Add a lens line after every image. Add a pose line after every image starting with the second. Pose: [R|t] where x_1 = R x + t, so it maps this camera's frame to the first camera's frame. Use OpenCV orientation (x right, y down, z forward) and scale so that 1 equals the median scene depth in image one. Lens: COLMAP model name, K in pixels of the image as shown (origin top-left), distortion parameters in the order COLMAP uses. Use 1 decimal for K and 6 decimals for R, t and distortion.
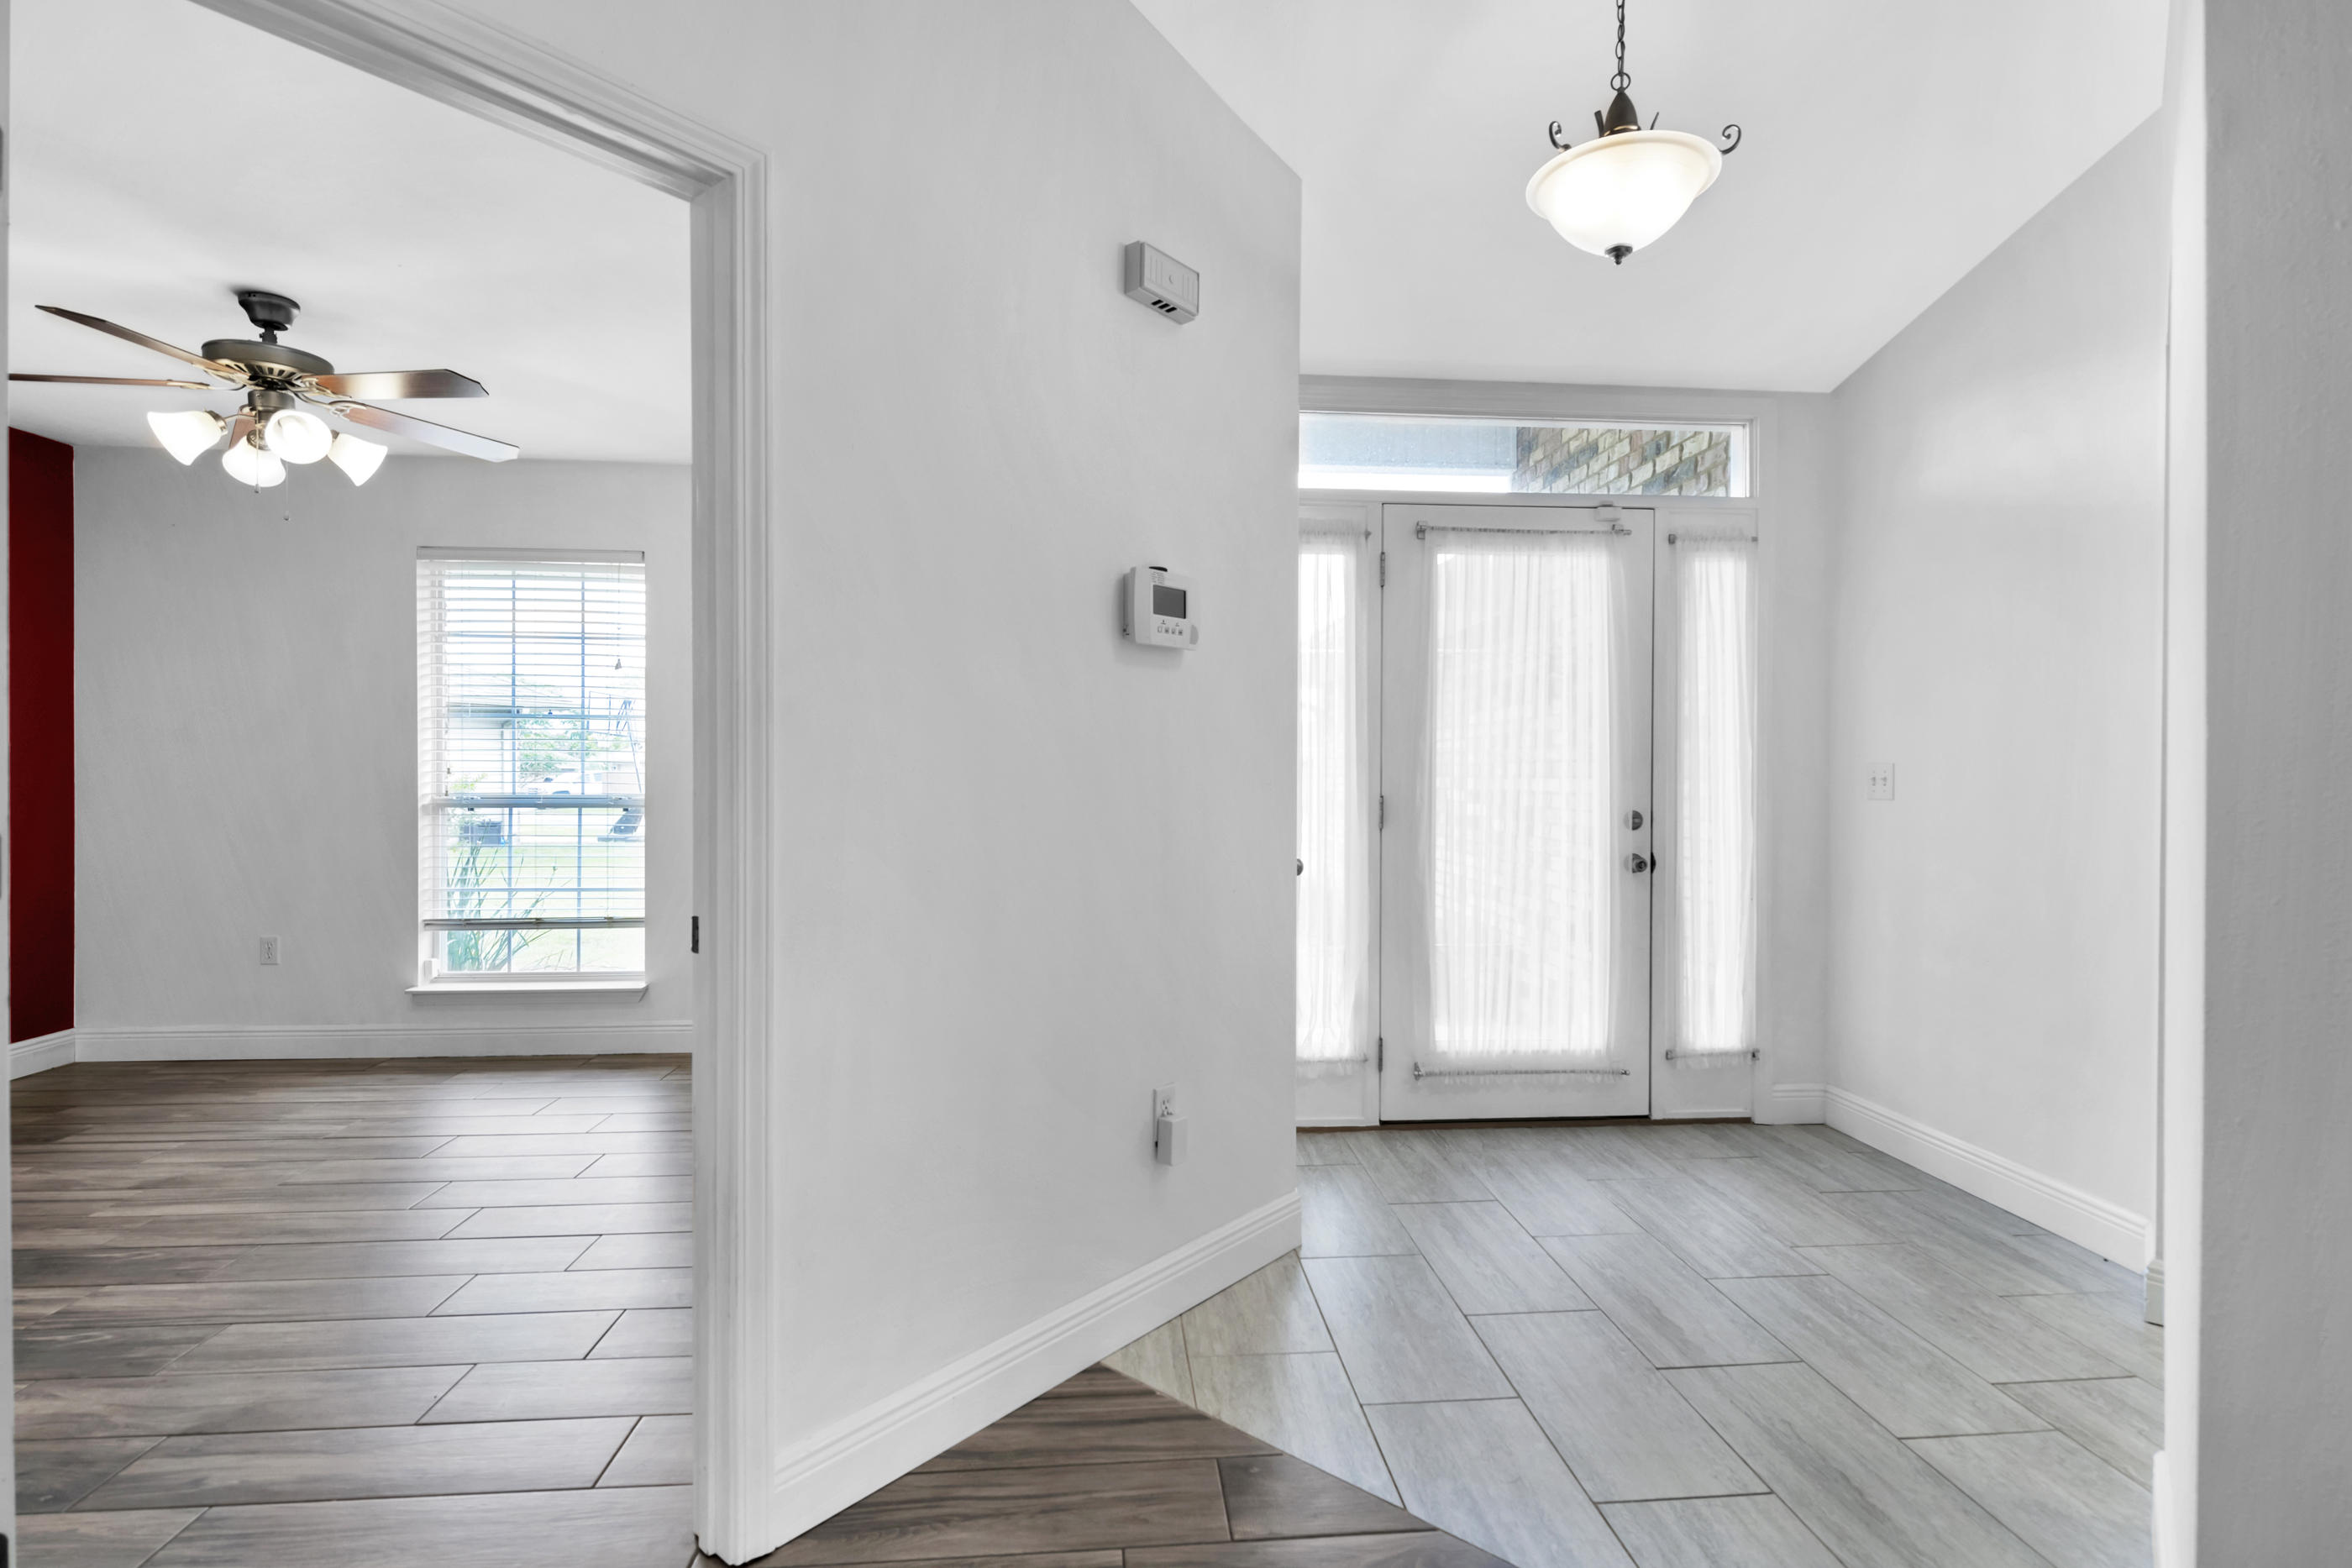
lens RADIAL K [[1094.7, 0, 1179.7], [0, 1094.7, 774.0], [0, 0, 1]] dist [-0.002339, -0.001199]
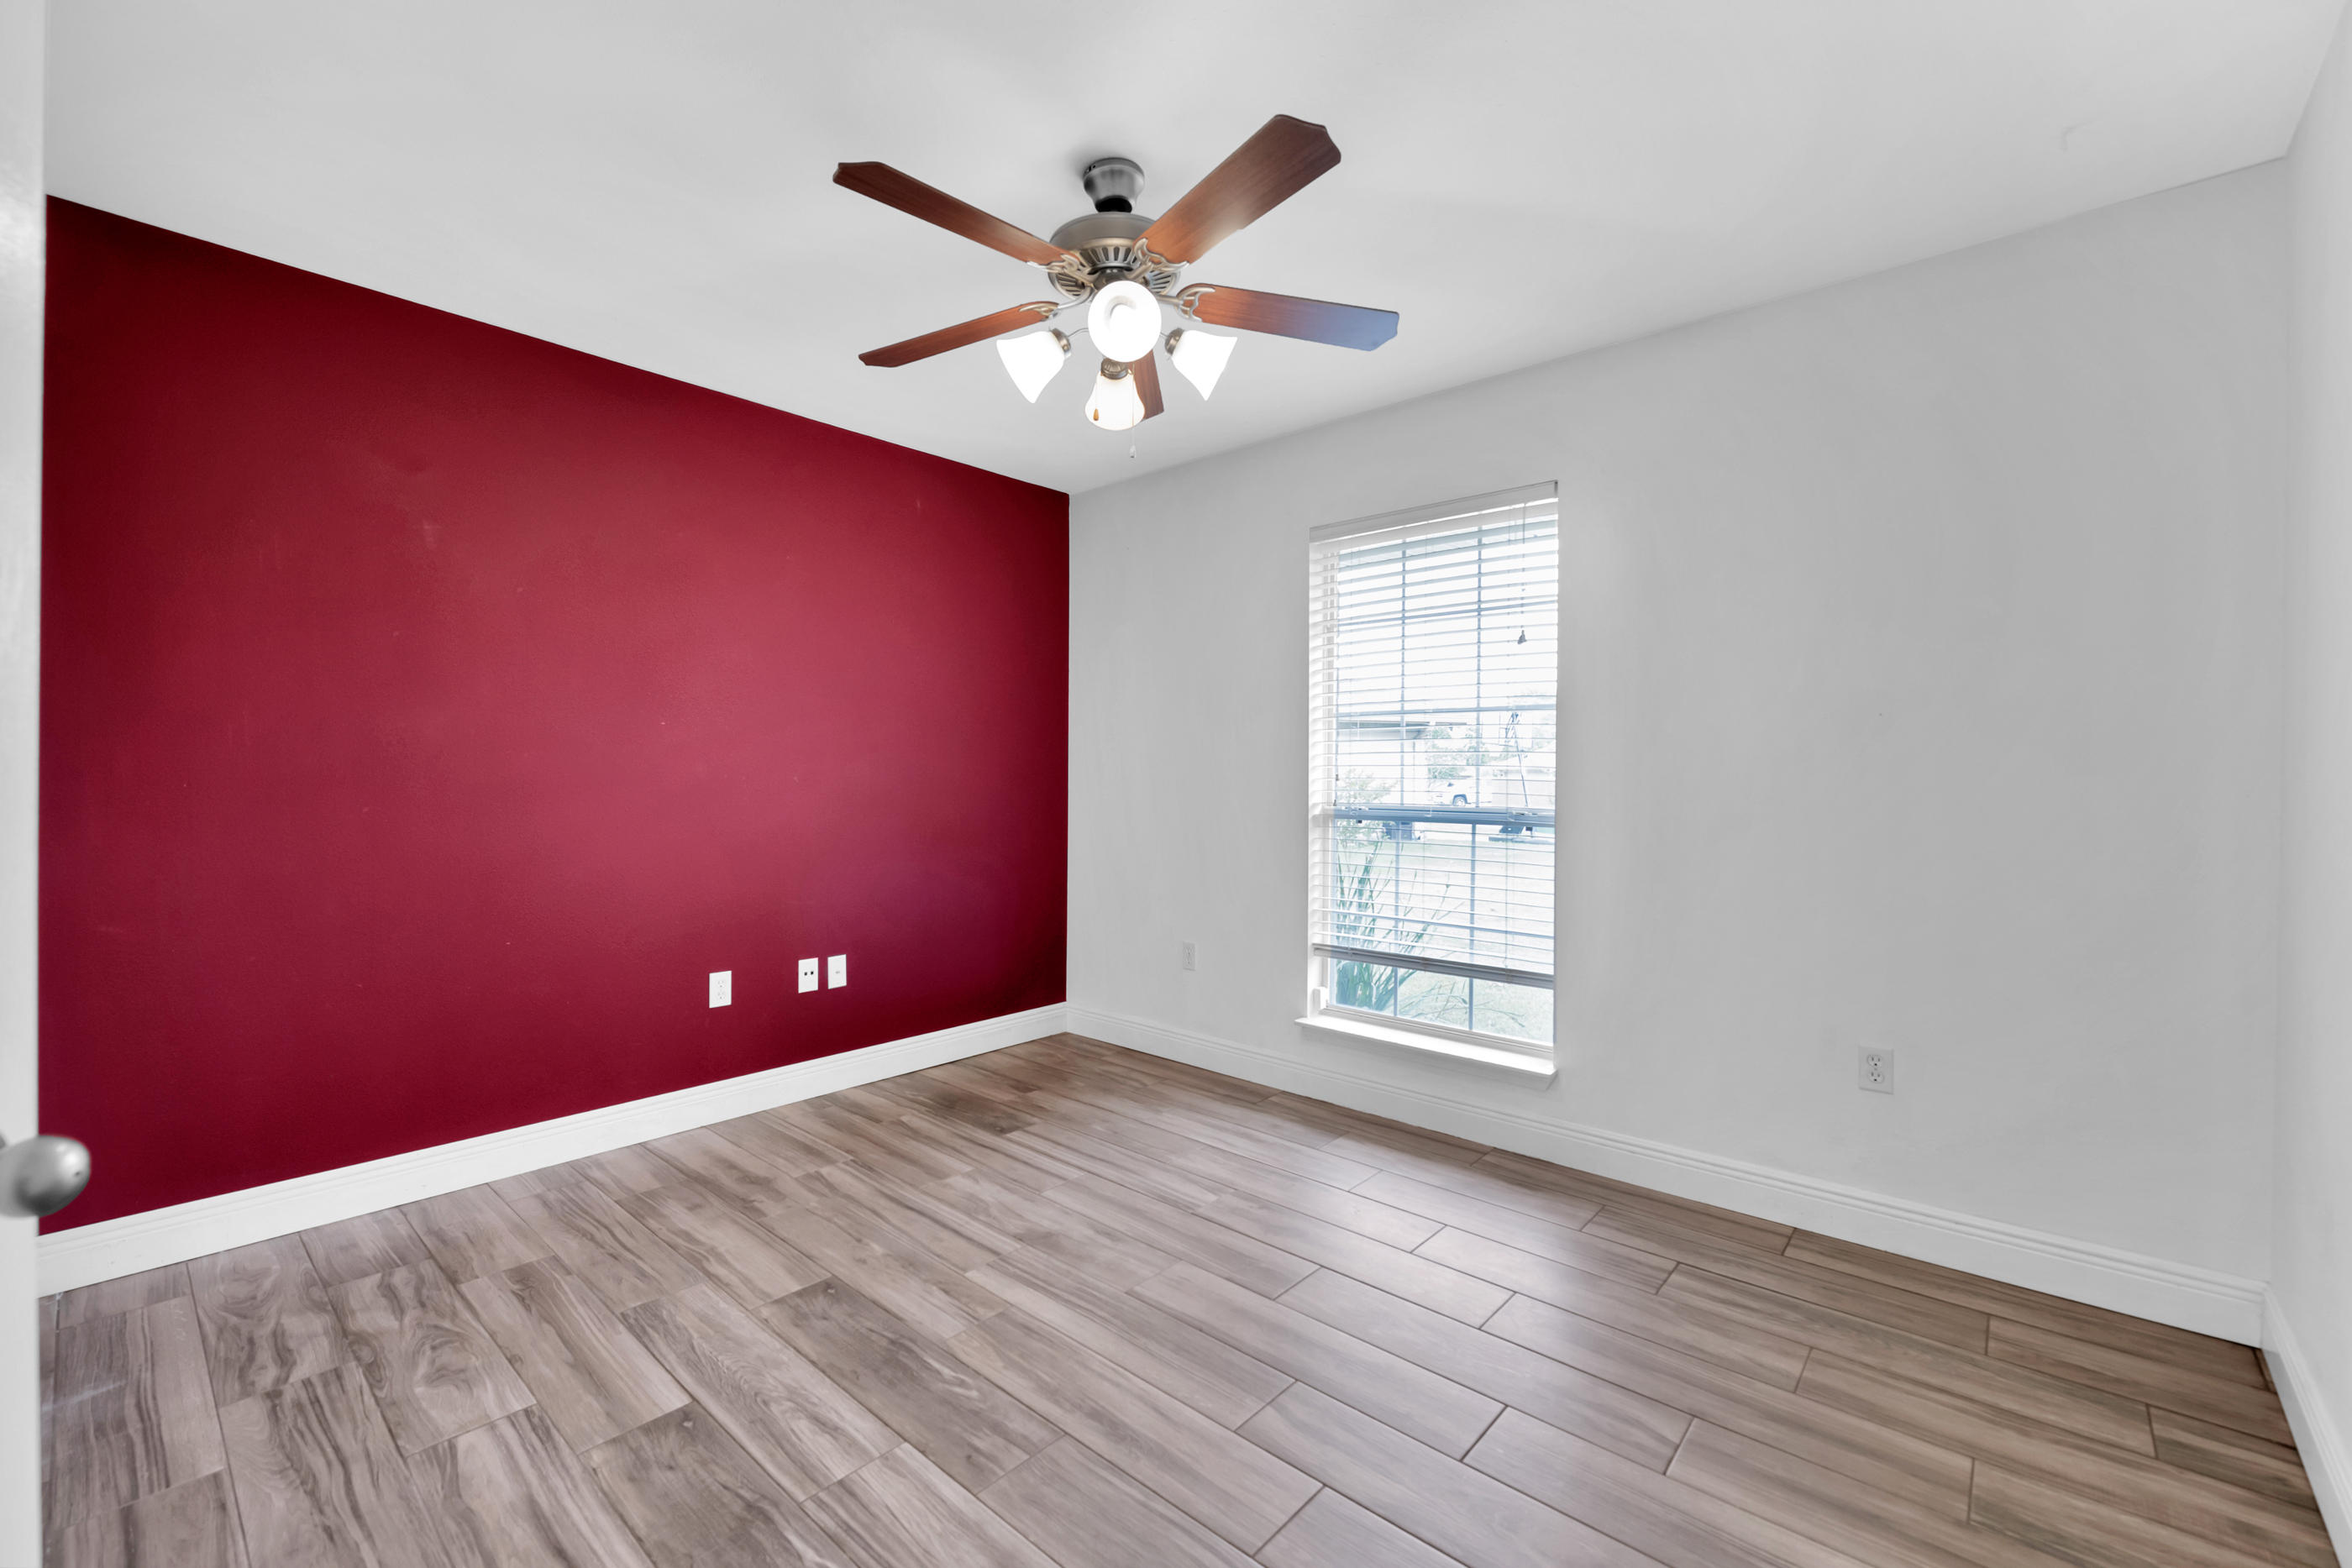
lens RADIAL K [[972.3, 0, 1176.0], [0, 972.3, 784.0], [0, 0, 1]] dist [0.011862, 0.000002]
pose [[0.697491, 0.008624, -0.716542, -0.197454], [-0.005948, 0.999963, 0.006246, -0.001740], [0.716569, -0.000094, 0.697516, 0.360031]]
